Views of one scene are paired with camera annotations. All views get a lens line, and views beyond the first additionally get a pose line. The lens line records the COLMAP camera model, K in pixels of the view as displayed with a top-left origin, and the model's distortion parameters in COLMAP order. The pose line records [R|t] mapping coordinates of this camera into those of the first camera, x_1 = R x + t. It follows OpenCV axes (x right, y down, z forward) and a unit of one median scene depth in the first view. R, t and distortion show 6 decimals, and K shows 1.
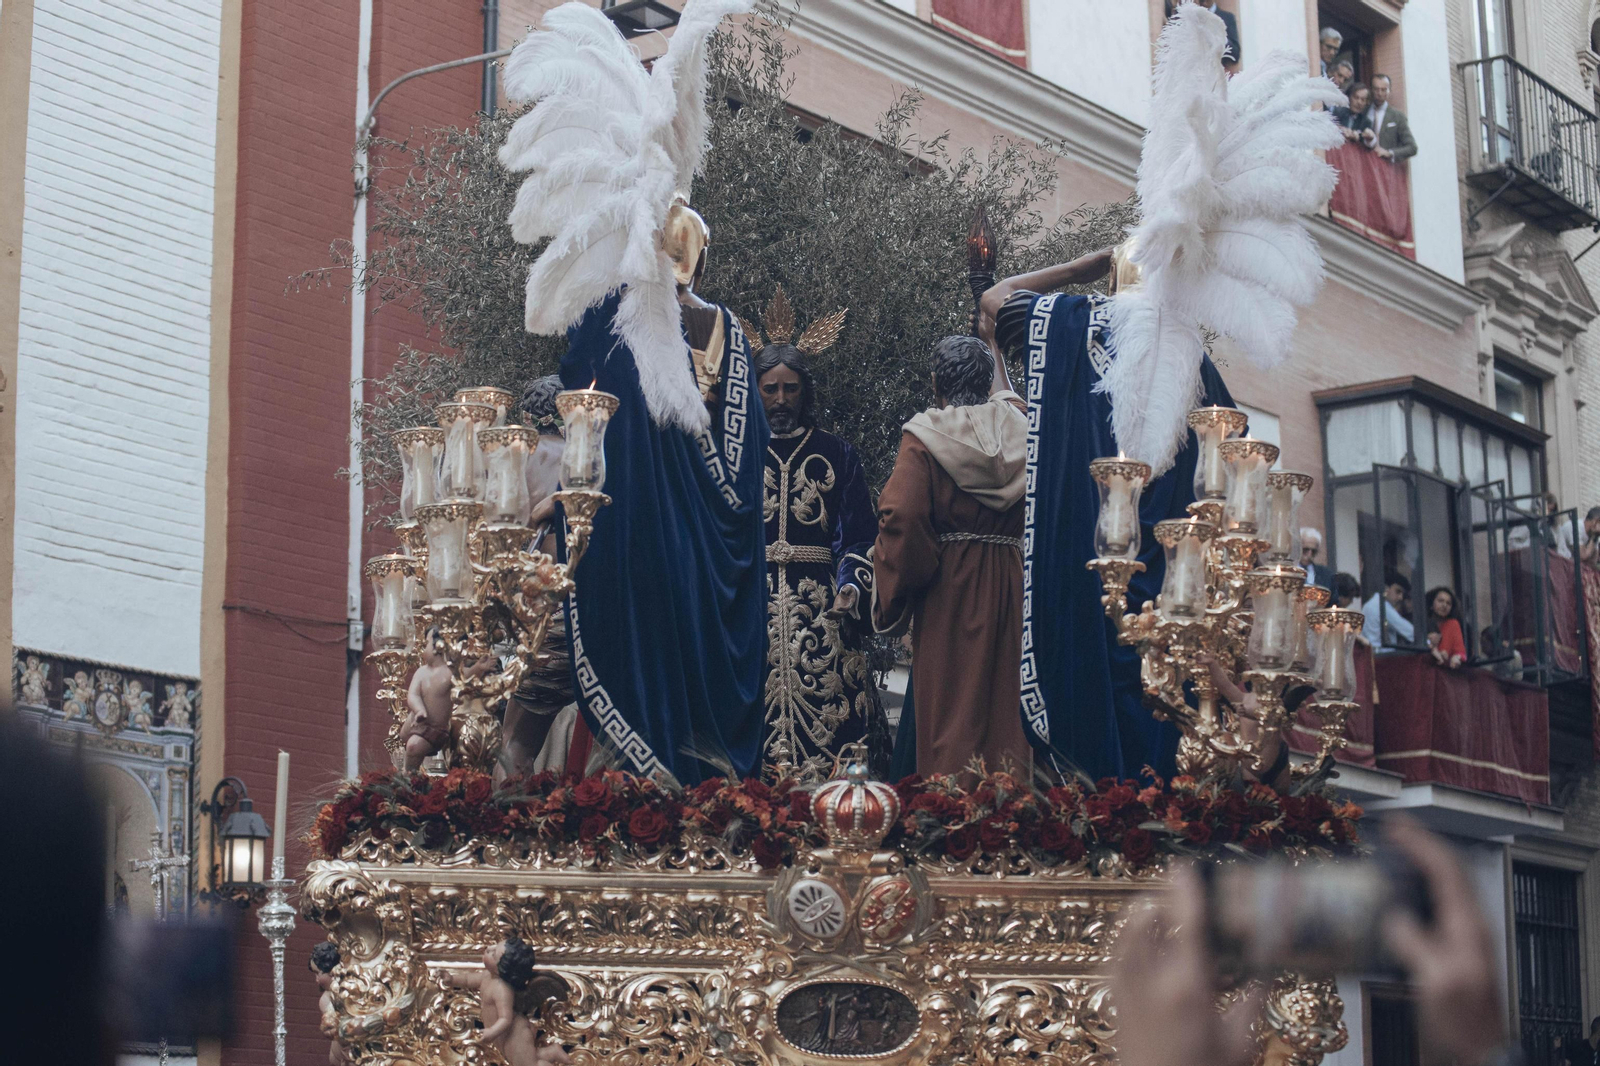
lens RADIAL K [[3343.5, 0, 798.2], [0, 3343.5, 484.0], [0, 0, 1]] dist [-0.099300, -0.253234]
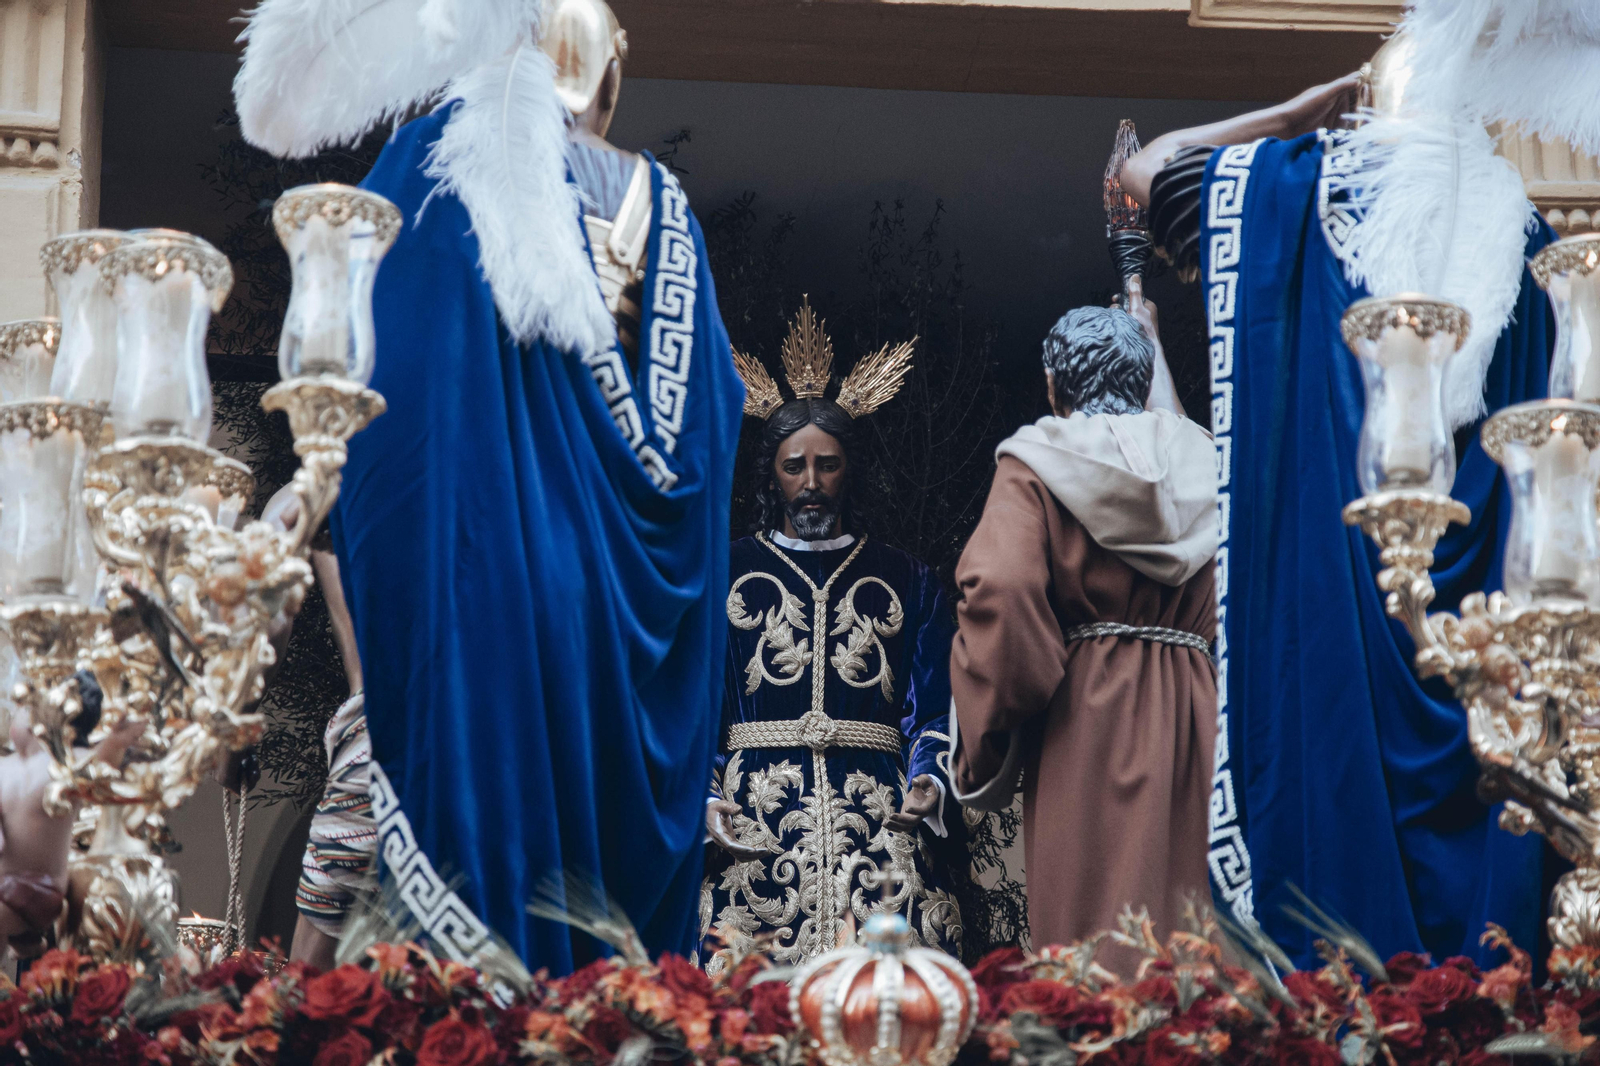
lens RADIAL K [[3619.3, 0, 800.0], [0, 3619.3, 533.0], [0, 0, 1]] dist [-0.071827, 6.421858]
pose [[0.998674, -0.029518, -0.042184, 0.028350], [0.023863, 0.991386, -0.128777, 0.094433], [0.045622, 0.127599, 0.990776, 0.464791]]
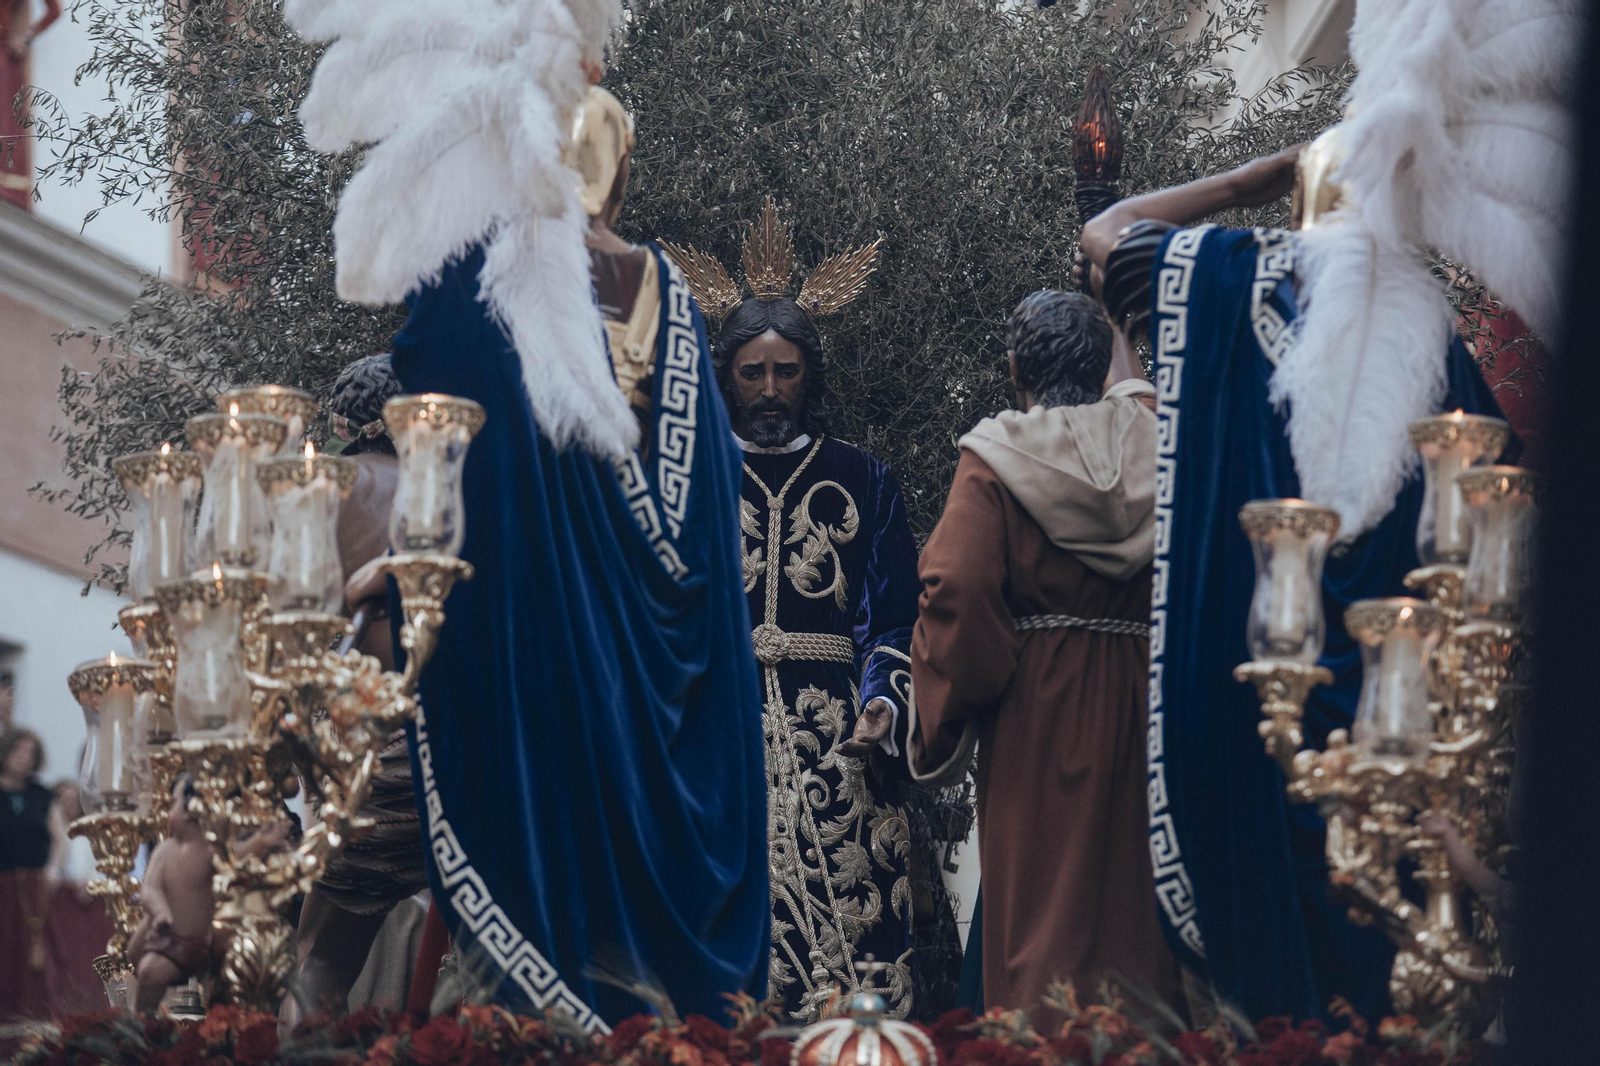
lens RADIAL K [[6107.0, 0, 813.4], [0, 6107.0, 535.5], [0, 0, 1]] dist [0.129689, 41.334951]
pose [[0.999950, -0.002585, -0.009618, 0.018499], [0.002655, 0.999970, 0.007317, -0.009971], [0.009599, -0.007342, 0.999927, -0.141003]]
